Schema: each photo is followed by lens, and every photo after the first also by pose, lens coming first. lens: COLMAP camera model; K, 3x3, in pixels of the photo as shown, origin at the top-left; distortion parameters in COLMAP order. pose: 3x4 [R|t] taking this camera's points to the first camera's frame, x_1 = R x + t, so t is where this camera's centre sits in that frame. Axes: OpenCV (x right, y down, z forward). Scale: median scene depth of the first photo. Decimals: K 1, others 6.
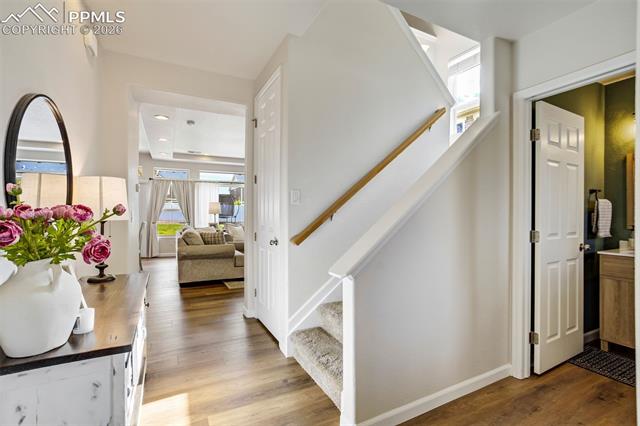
lens RADIAL K [[288.9, 0, 316.3], [0, 288.9, 213.8], [0, 0, 1]] dist [-0.001418, -0.000151]
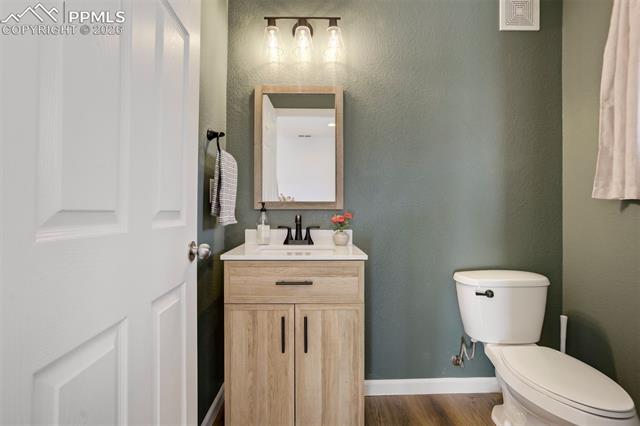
lens RADIAL K [[301.5, 0, 317.3], [0, 301.5, 212.0], [0, 0, 1]] dist [-0.033448, 0.016468]
pose [[0.430685, 0.000669, 0.902502, 0.570211], [-0.003812, 0.999992, 0.001078, 0.056673], [-0.902494, -0.003905, 0.430684, 0.613773]]
